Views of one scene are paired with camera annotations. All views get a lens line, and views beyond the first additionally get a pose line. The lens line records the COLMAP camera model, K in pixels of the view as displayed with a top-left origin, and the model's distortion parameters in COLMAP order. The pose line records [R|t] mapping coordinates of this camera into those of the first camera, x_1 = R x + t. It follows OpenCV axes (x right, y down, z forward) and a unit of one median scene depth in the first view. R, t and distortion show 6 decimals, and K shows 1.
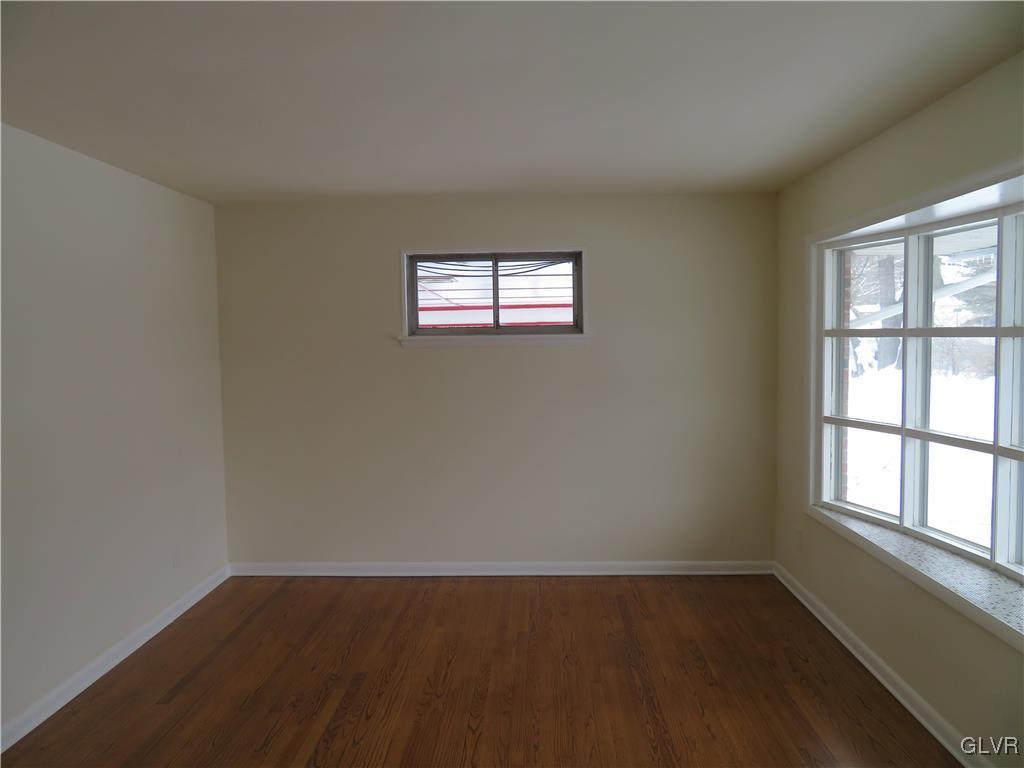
lens RADIAL K [[733.8, 0, 512.0], [0, 733.8, 384.0], [0, 0, 1]] dist [-0.003533, -0.000648]
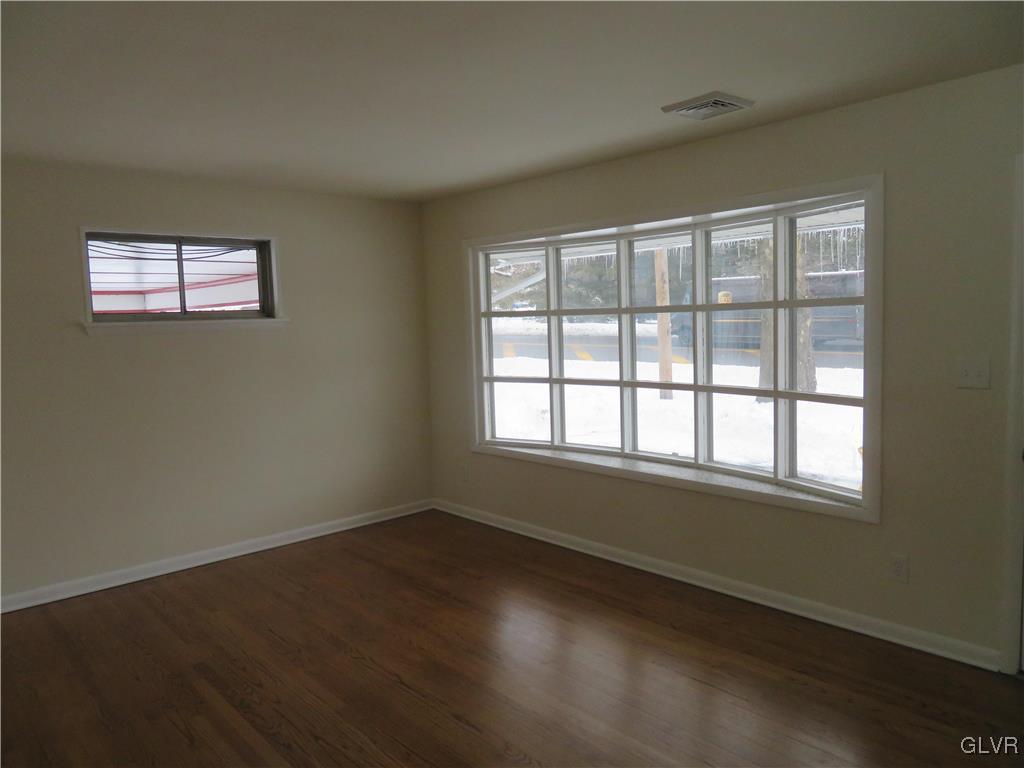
lens RADIAL K [[733.8, 0, 512.0], [0, 733.8, 384.0], [0, 0, 1]] dist [-0.003533, -0.000648]
pose [[0.717734, -0.071922, 0.692593, -0.396920], [0.063246, 0.997273, 0.038020, 0.007711], [-0.693439, 0.016516, 0.720326, -0.001921]]
